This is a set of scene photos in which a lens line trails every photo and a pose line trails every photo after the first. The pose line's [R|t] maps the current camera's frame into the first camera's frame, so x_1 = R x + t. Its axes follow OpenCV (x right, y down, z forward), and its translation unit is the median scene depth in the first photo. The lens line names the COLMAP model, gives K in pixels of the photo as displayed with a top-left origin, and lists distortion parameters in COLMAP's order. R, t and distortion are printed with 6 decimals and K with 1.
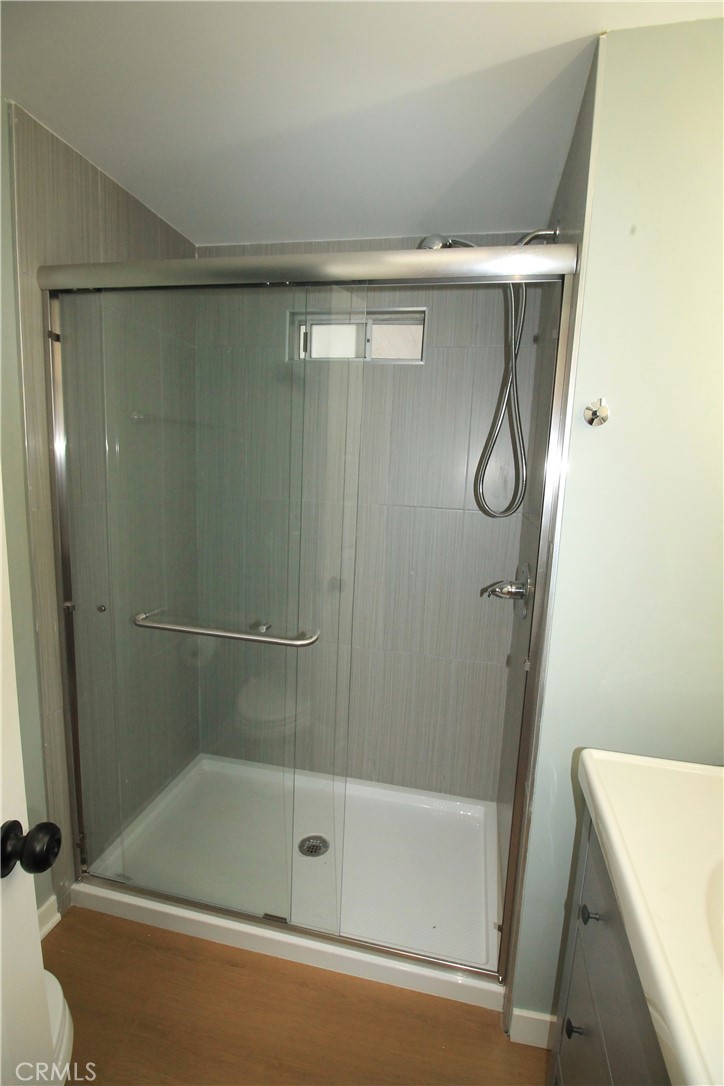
lens RADIAL K [[505.4, 0, 362.0], [0, 505.4, 543.0], [0, 0, 1]] dist [0.000288, -0.014531]
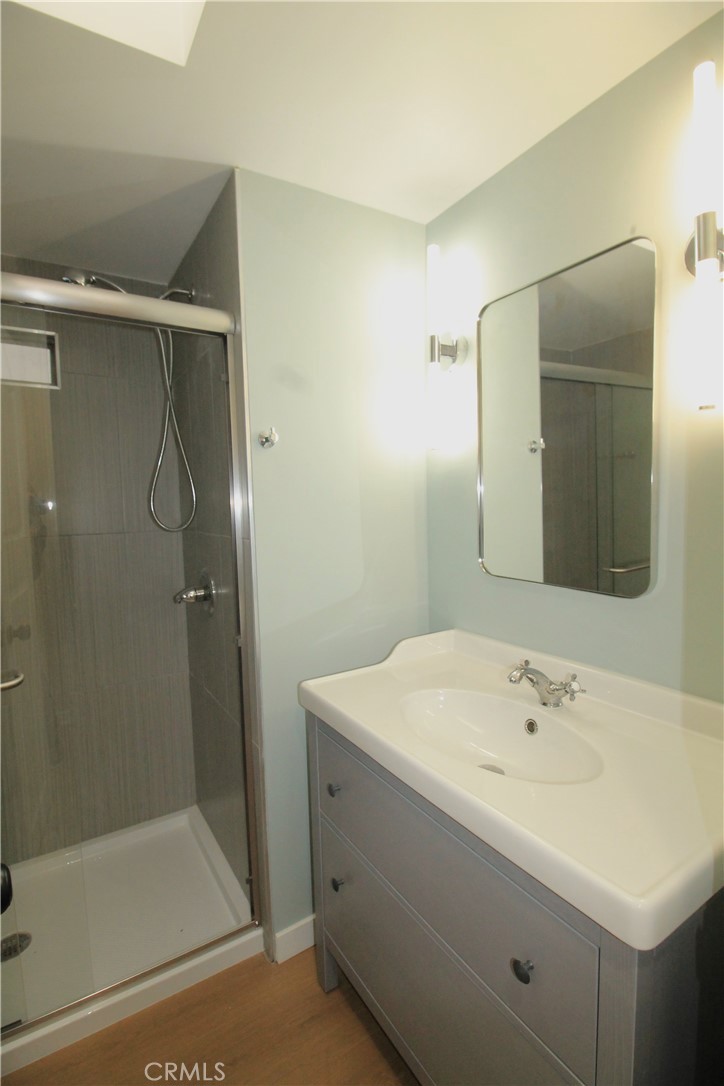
lens RADIAL K [[505.4, 0, 362.0], [0, 505.4, 543.0], [0, 0, 1]] dist [0.000288, -0.014531]
pose [[0.716053, -0.124540, 0.686847, -0.236968], [0.165187, 0.986240, 0.006615, 0.039594], [-0.678220, 0.108722, 0.726772, -0.100147]]
